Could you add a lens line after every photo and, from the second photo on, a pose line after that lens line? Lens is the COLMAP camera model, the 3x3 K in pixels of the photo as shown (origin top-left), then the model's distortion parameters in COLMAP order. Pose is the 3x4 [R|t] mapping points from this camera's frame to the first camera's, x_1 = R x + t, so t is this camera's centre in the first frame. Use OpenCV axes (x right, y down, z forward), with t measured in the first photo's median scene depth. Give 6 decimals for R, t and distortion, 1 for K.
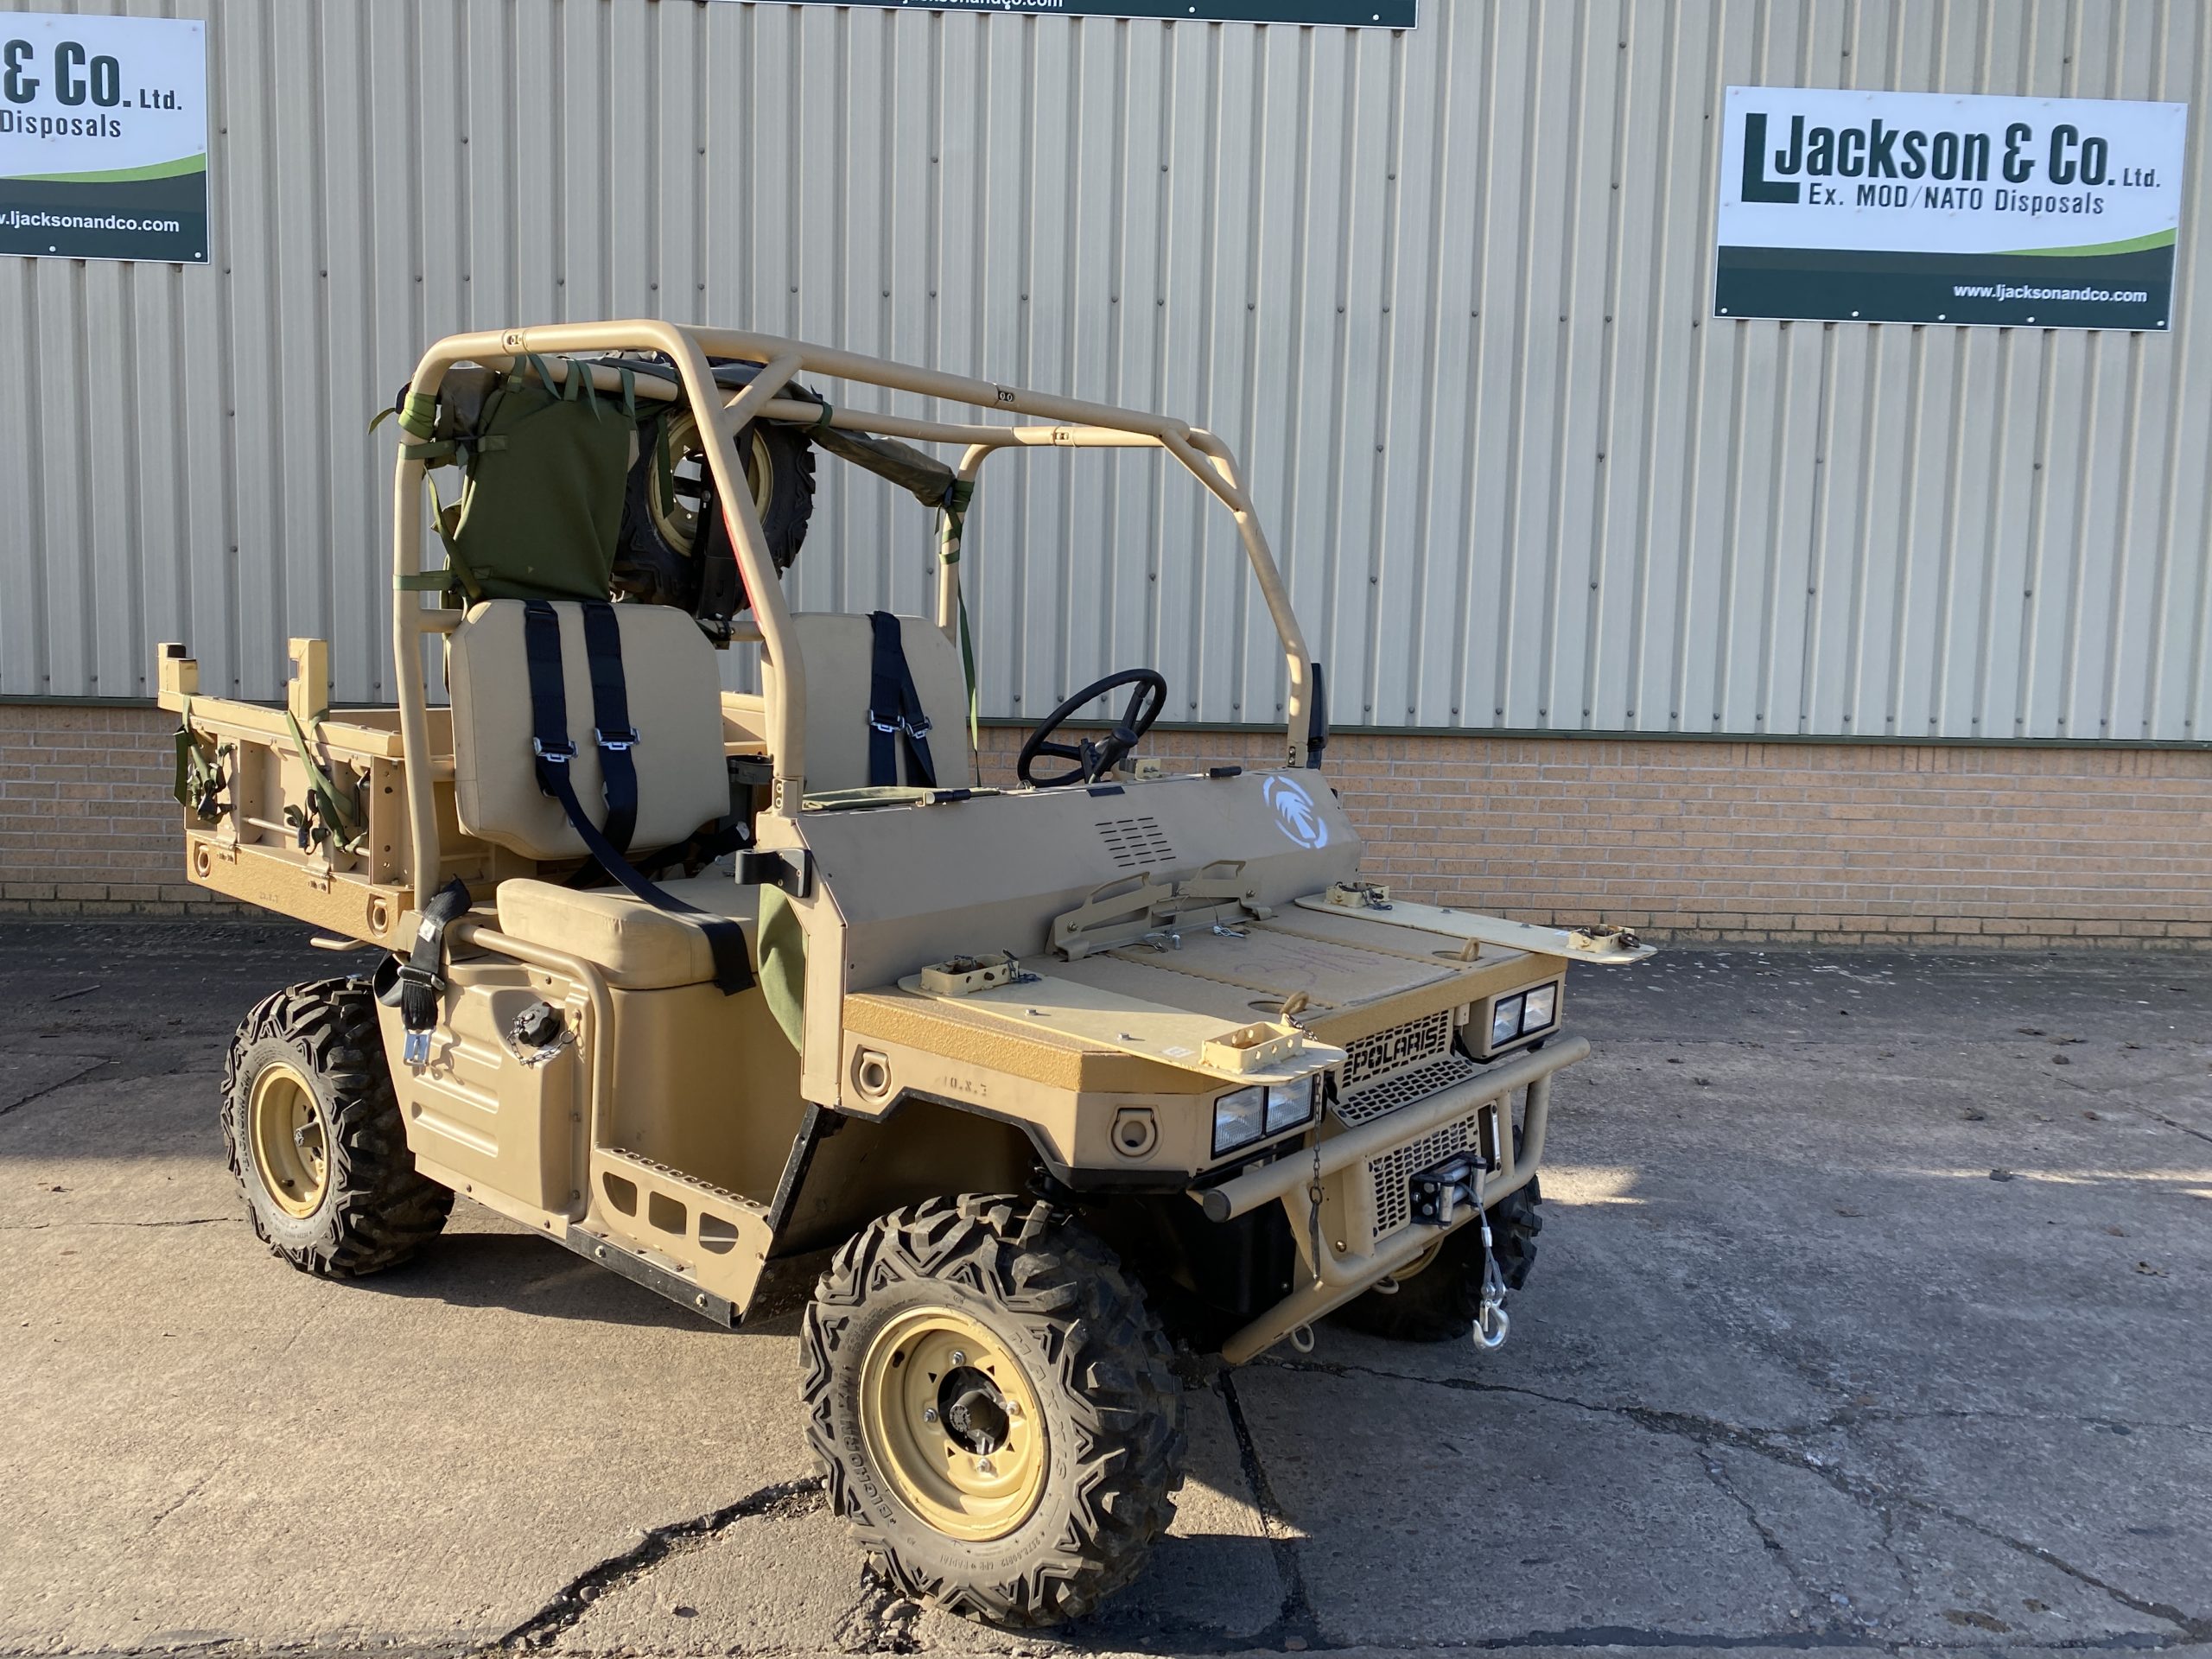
lens RADIAL K [[1692.7, 0, 1076.2], [0, 1692.7, 815.2], [0, 0, 1]] dist [0.021458, -0.016206]
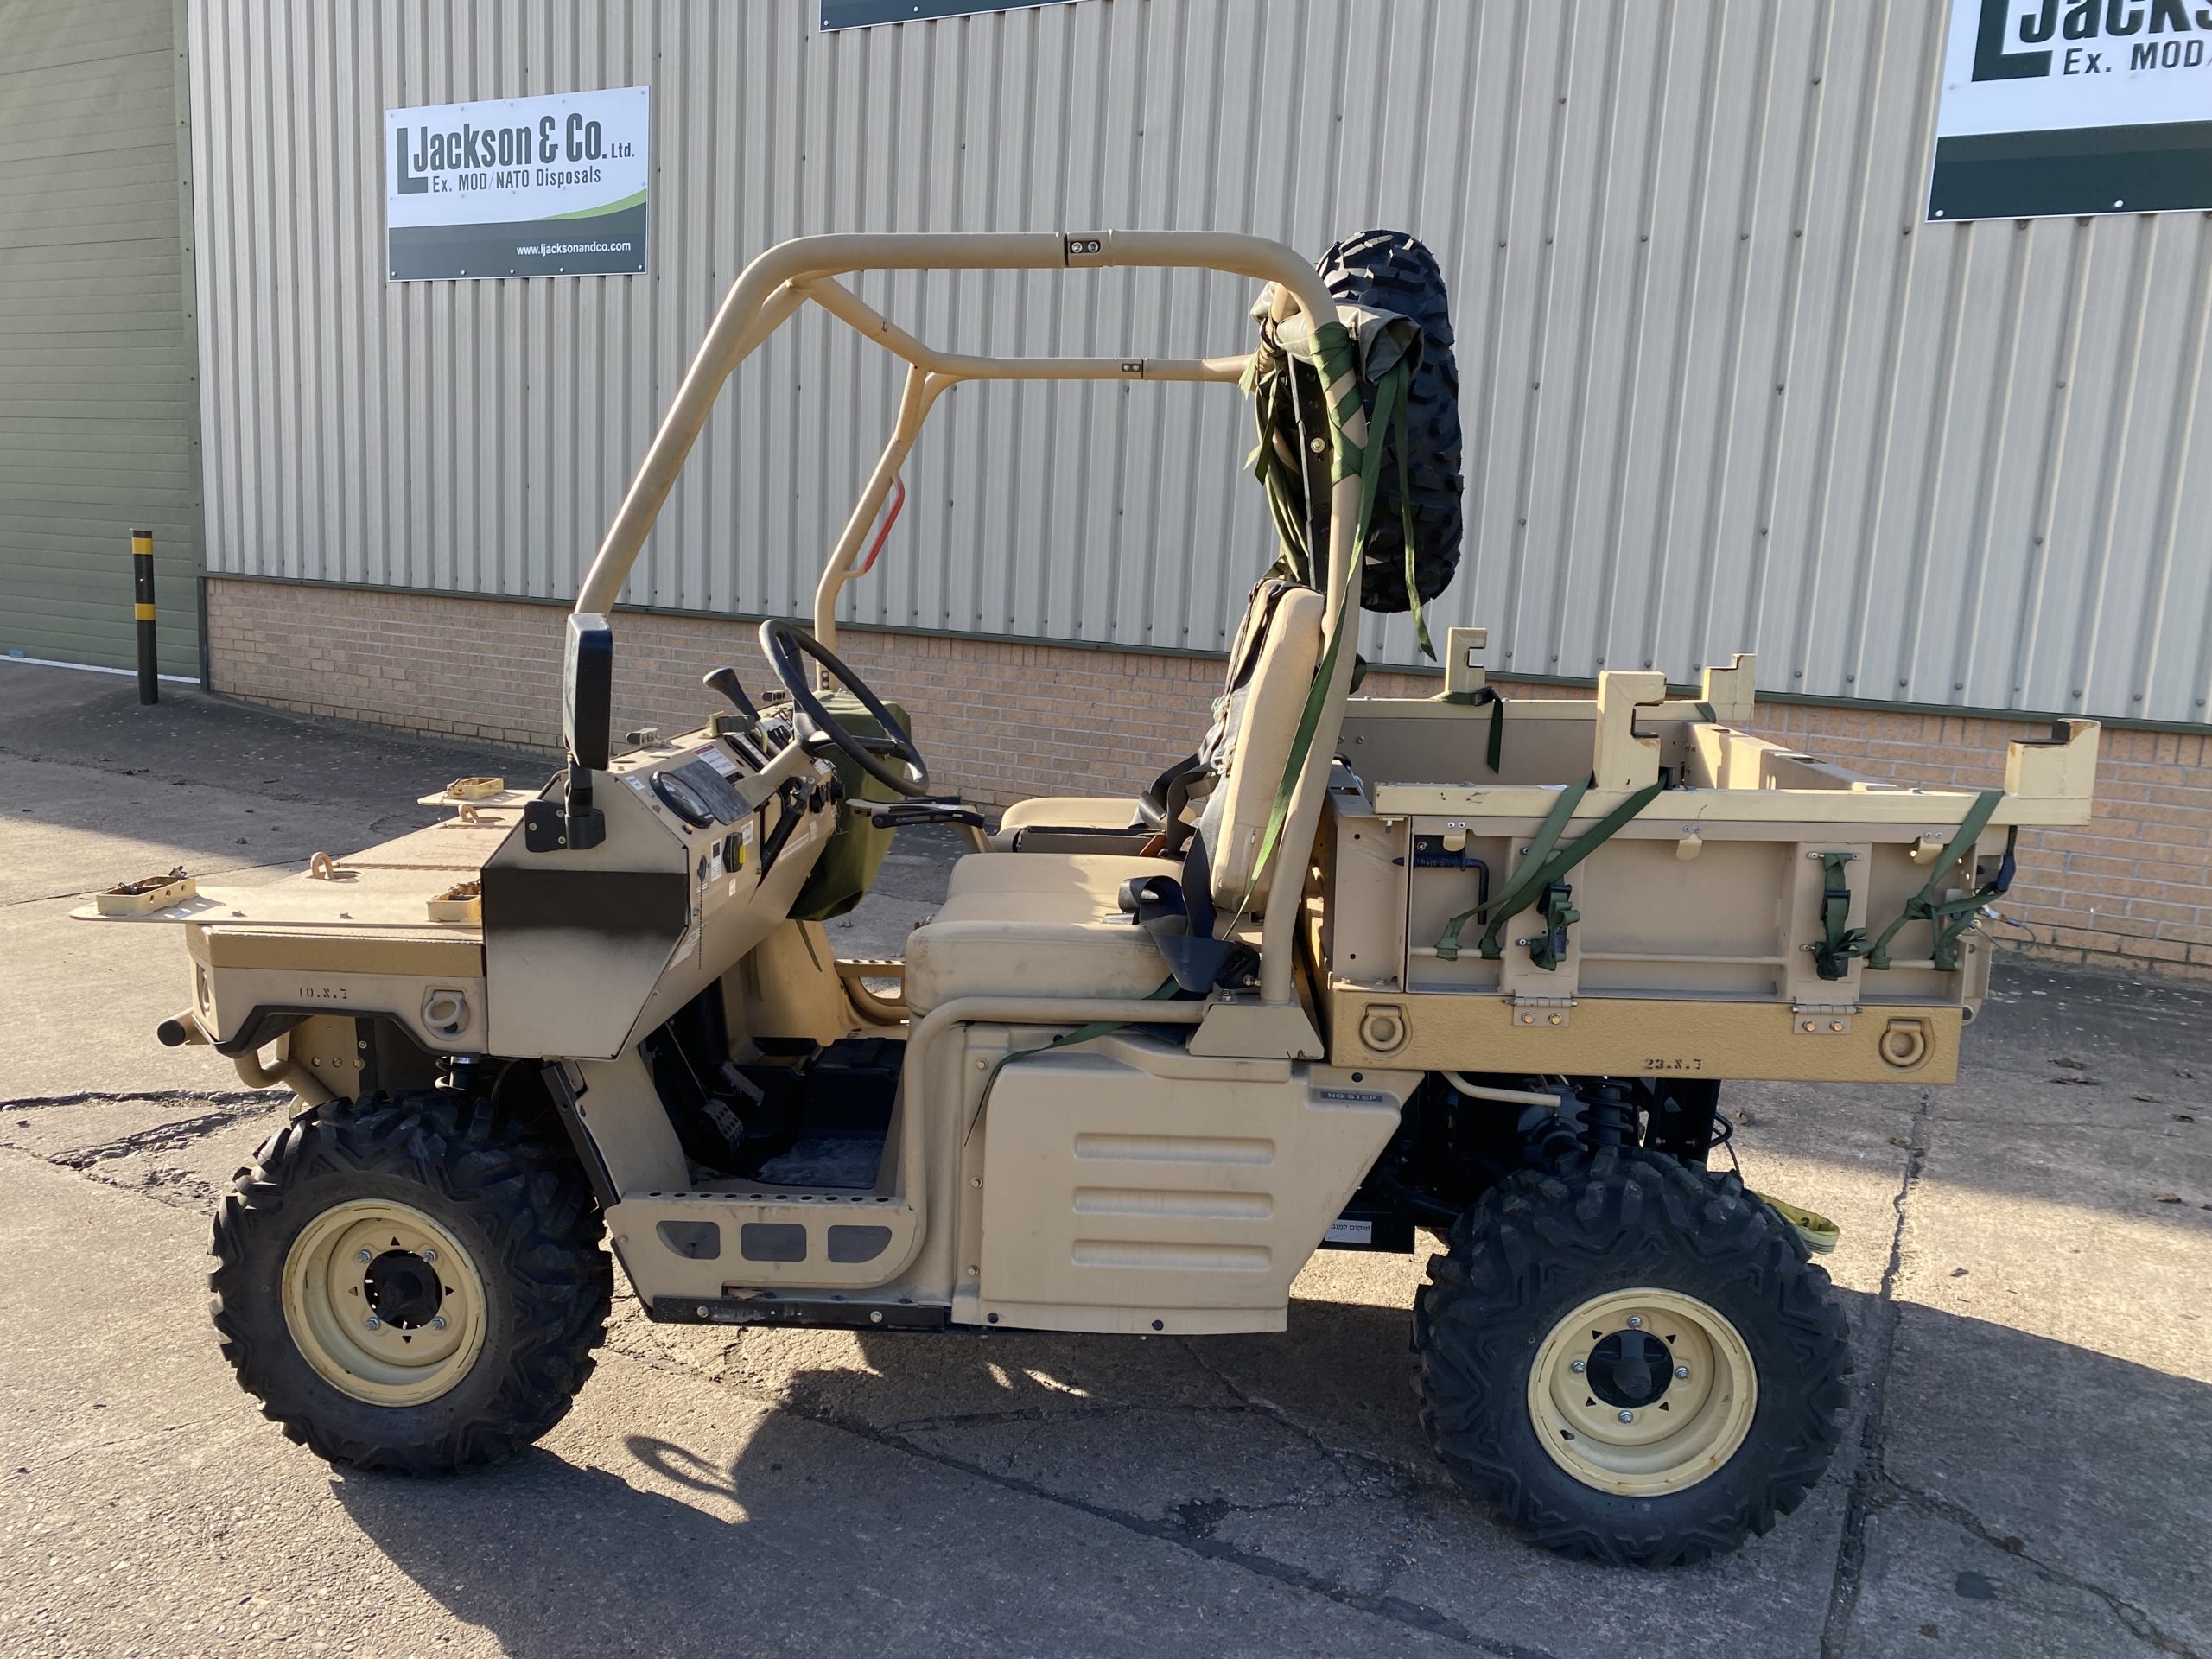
lens RADIAL K [[1688.6, 0, 1112.6], [0, 1688.6, 851.4], [0, 0, 1]] dist [0.018411, -0.012819]
pose [[0.861183, 0.106103, -0.497098, 0.506087], [-0.080876, 0.994115, 0.072078, -0.001621], [0.501820, -0.021869, 0.864696, 0.034280]]
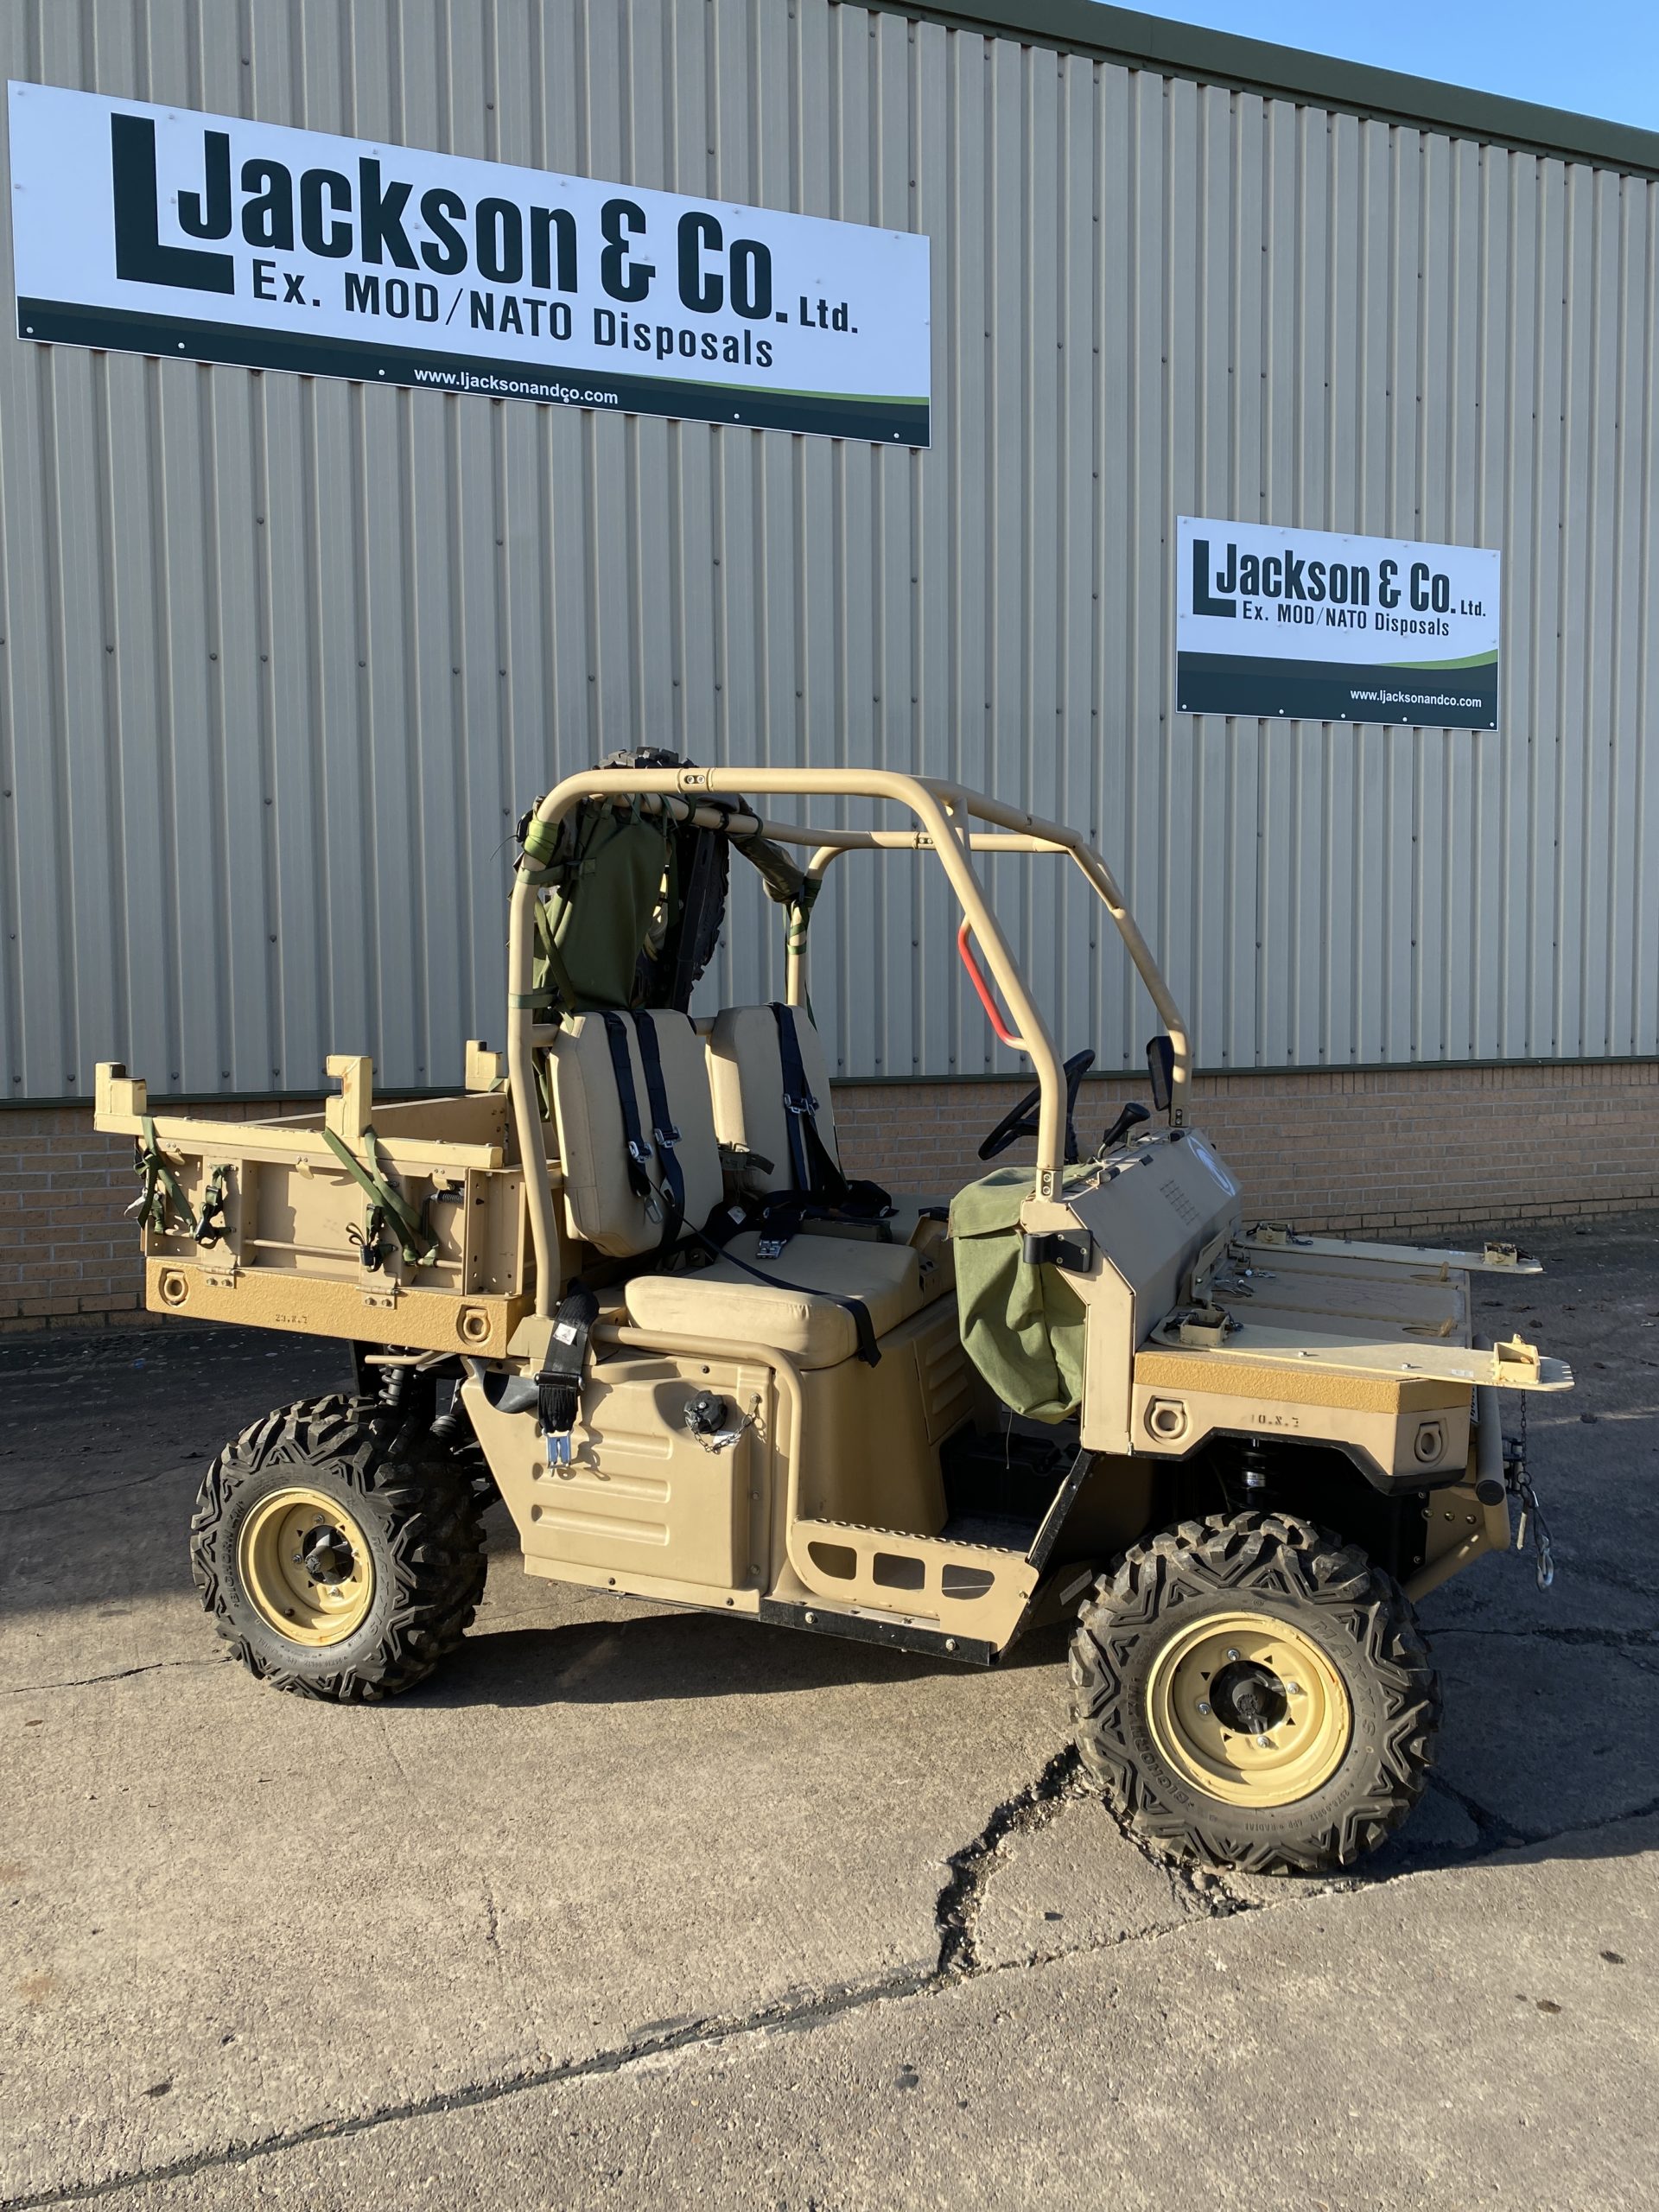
lens RADIAL K [[1698.0, 0, 831.1], [0, 1698.0, 1094.8], [0, 0, 1]] dist [0.005651, 0.010201]
pose [[0.948288, -0.049056, 0.313597, -0.236104], [0.059692, 0.997919, -0.024398, -0.018856], [-0.311747, 0.041856, 0.949243, -0.016023]]
